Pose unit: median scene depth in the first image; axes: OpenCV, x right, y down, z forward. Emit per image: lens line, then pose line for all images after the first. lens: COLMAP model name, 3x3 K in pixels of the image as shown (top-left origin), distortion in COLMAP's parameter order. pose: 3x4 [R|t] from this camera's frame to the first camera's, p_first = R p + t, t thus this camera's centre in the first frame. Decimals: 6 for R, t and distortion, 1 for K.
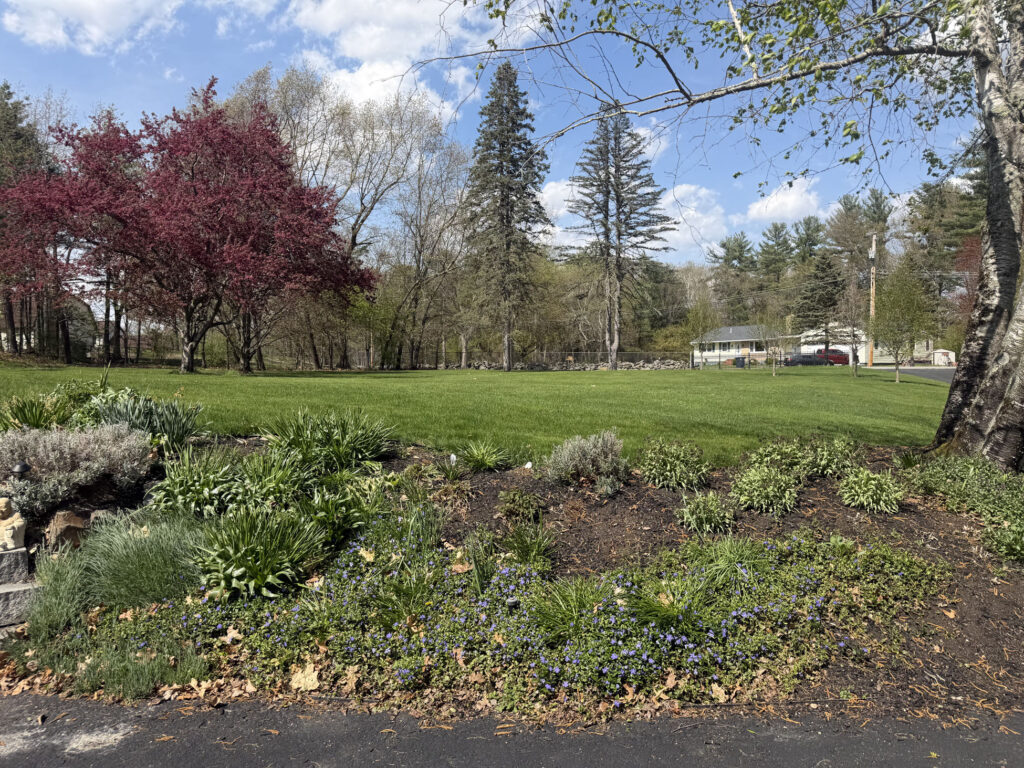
lens RADIAL K [[713.1, 0, 512.0], [0, 713.1, 384.0], [0, 0, 1]] dist [0.072873, -0.074188]
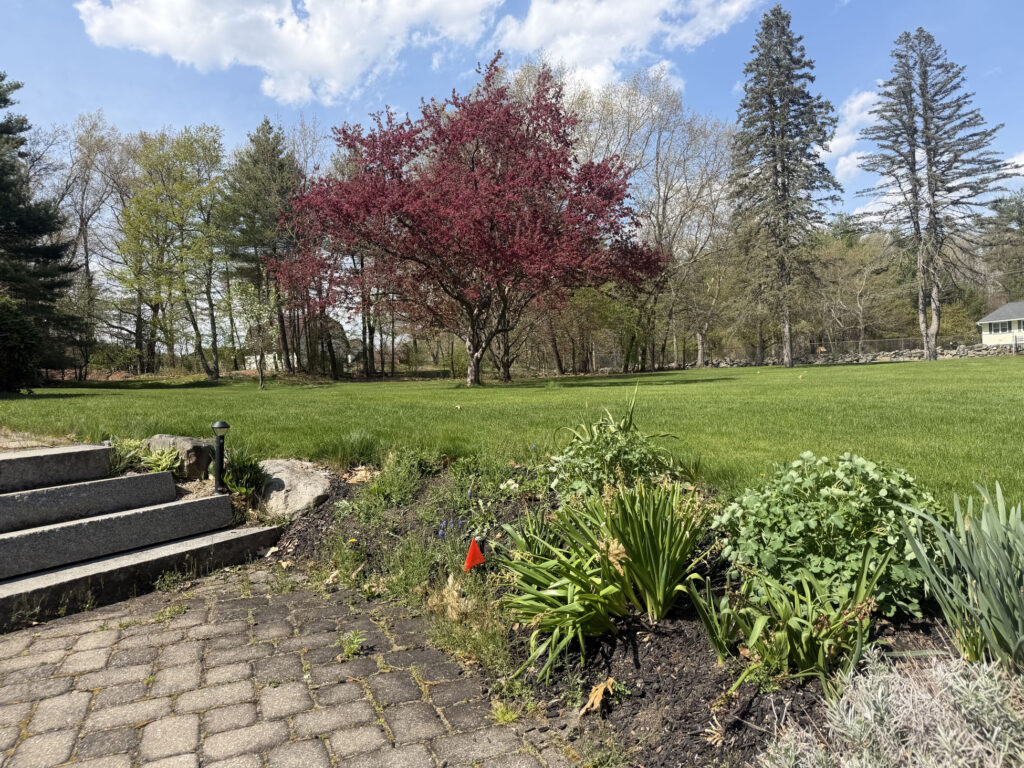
lens RADIAL K [[713.1, 0, 512.0], [0, 713.1, 384.0], [0, 0, 1]] dist [0.072873, -0.074188]
pose [[0.956349, -0.040911, -0.289350, -0.075376], [0.040304, 0.999155, -0.008057, -0.004255], [0.289435, -0.003956, 0.957189, 0.082693]]
